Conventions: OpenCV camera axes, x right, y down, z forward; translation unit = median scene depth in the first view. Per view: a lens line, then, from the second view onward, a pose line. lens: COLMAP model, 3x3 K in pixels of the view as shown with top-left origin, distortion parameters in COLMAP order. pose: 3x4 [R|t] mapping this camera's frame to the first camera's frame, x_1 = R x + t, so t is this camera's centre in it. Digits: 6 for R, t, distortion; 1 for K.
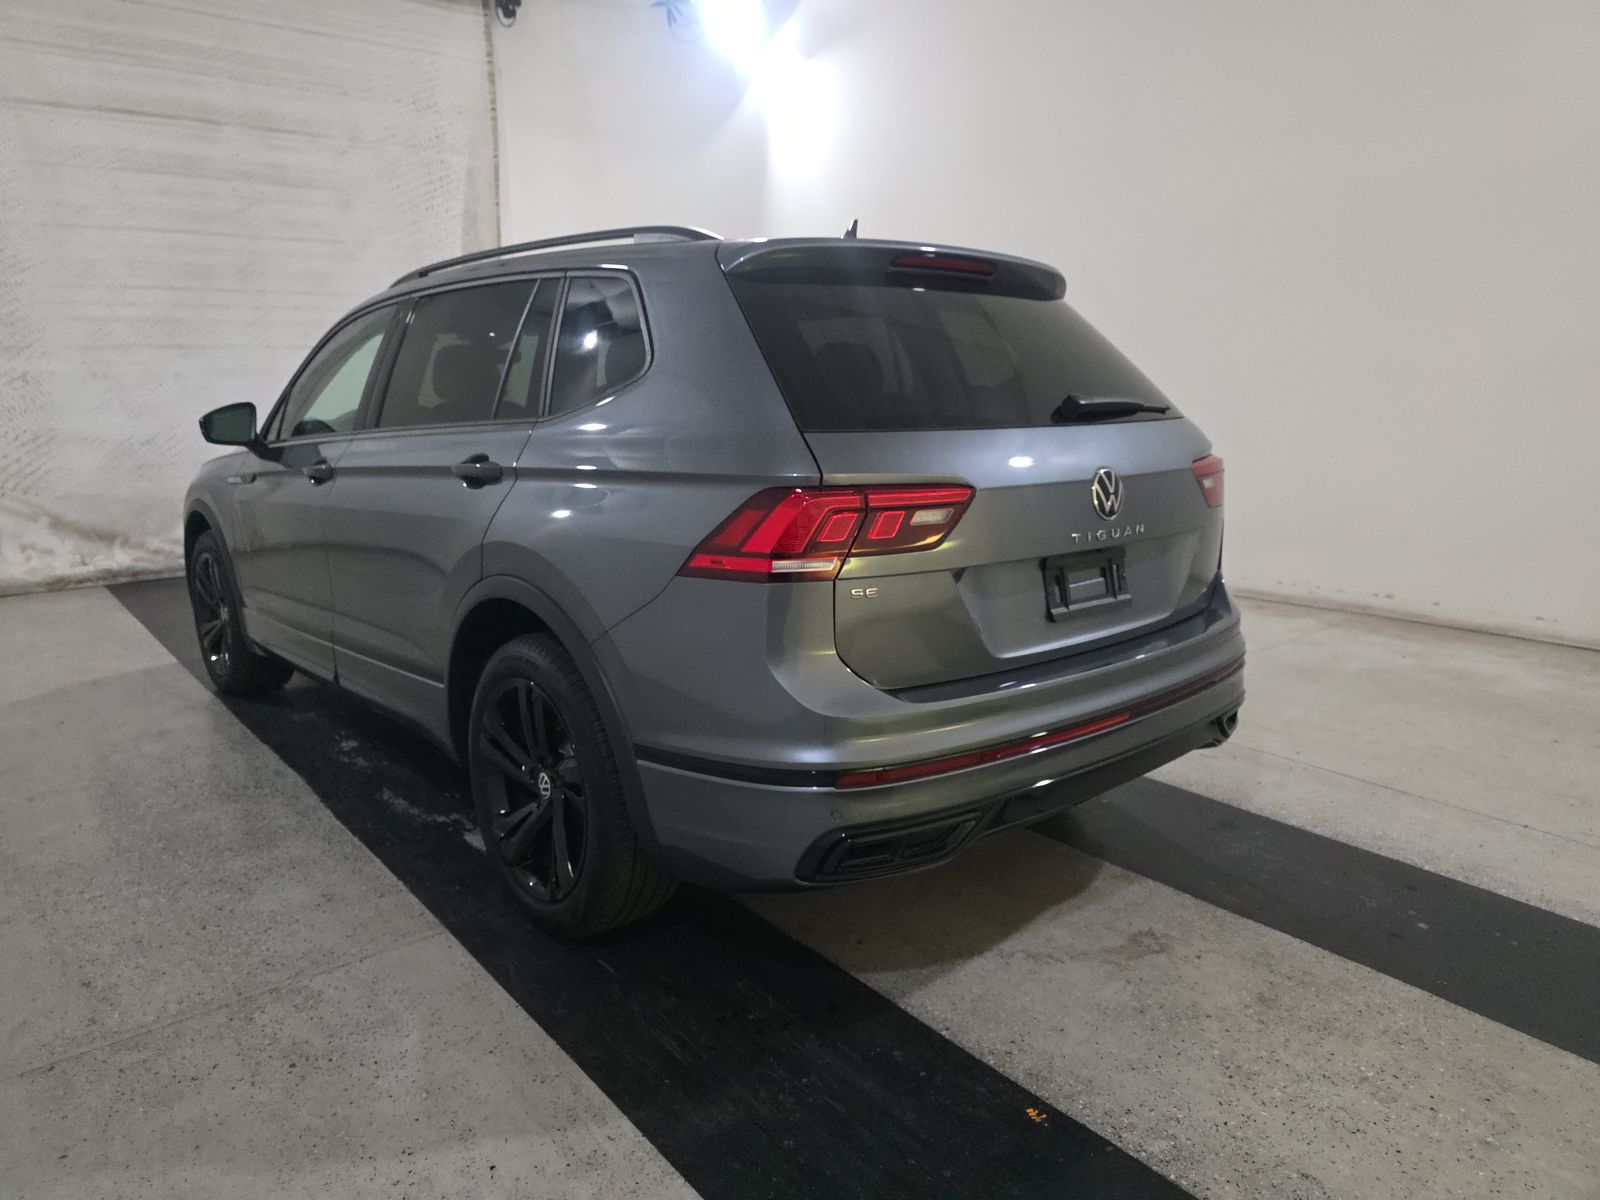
lens RADIAL K [[1076.7, 0, 800.0], [0, 1076.7, 600.0], [0, 0, 1]] dist [0.042181, -0.047911]
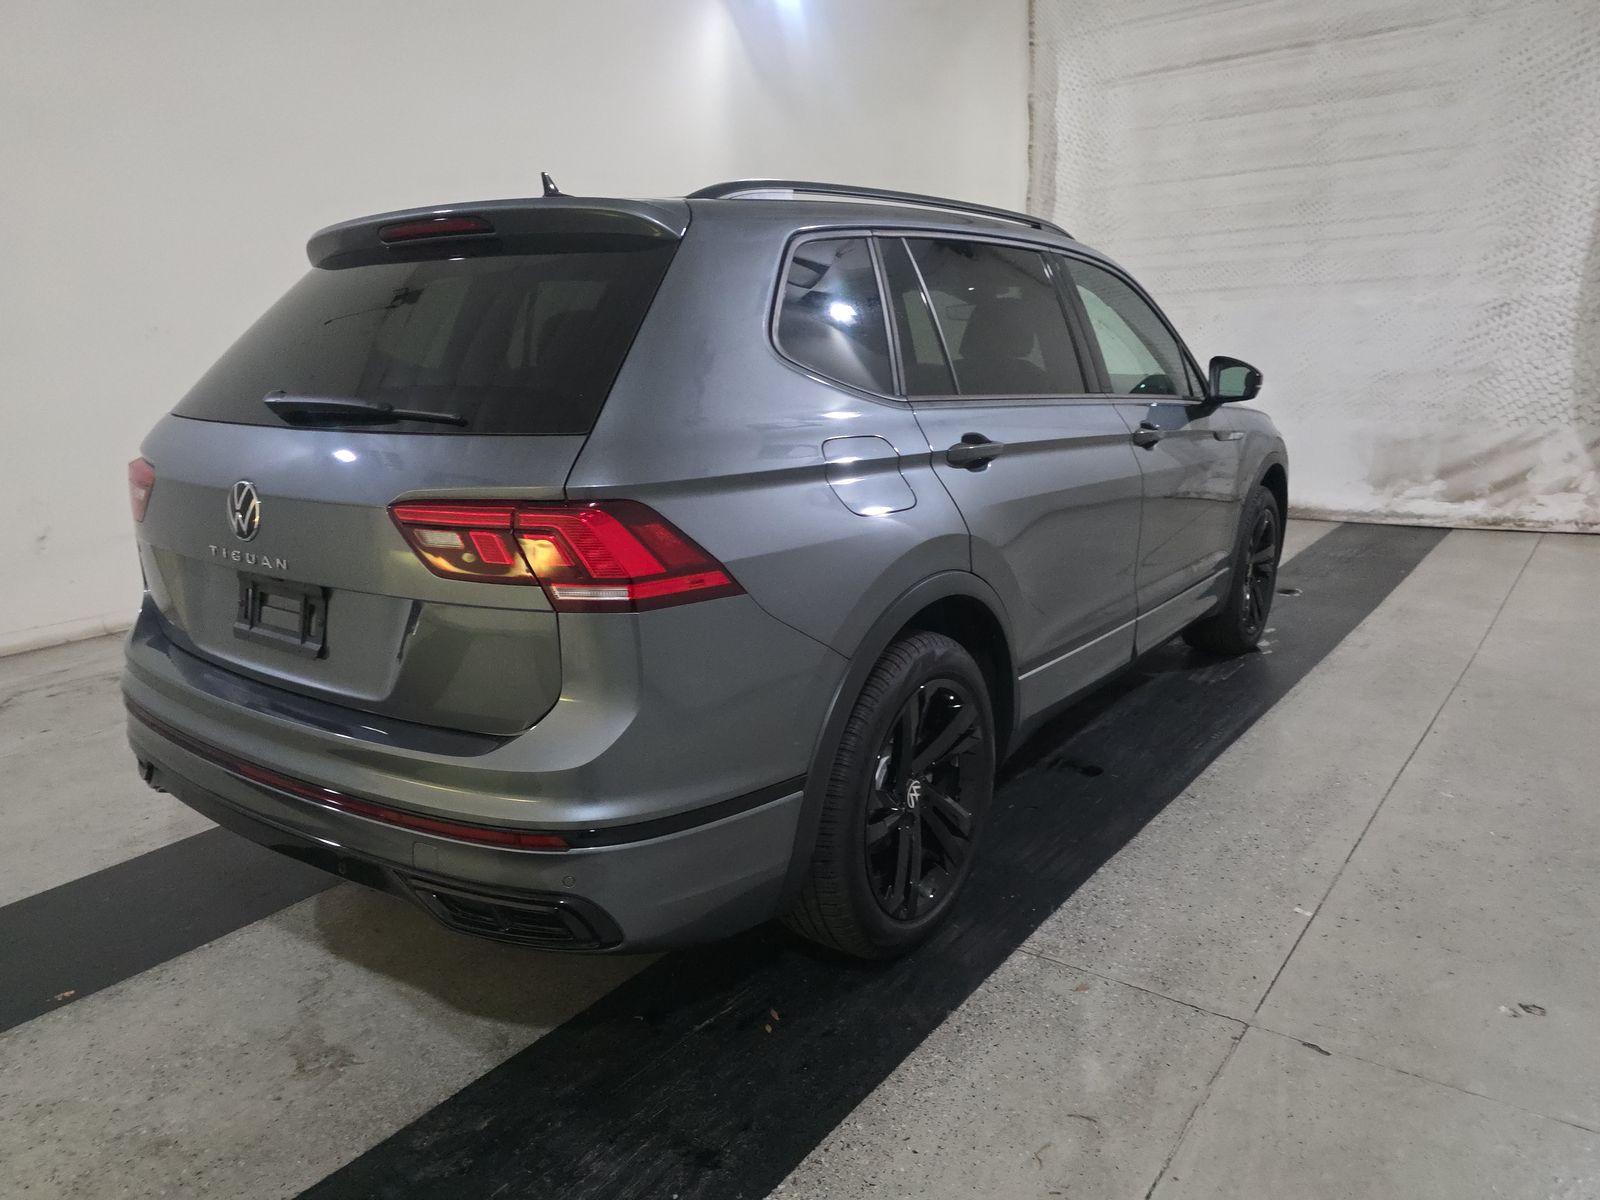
lens RADIAL K [[1075.4, 0, 765.1], [0, 1075.4, 601.8], [0, 0, 1]] dist [0.040824, -0.021180]
pose [[0.212985, 0.240268, -0.947052, 1.017819], [-0.170147, 0.963603, 0.206202, -0.235770], [0.962126, 0.117220, 0.246114, 0.996055]]
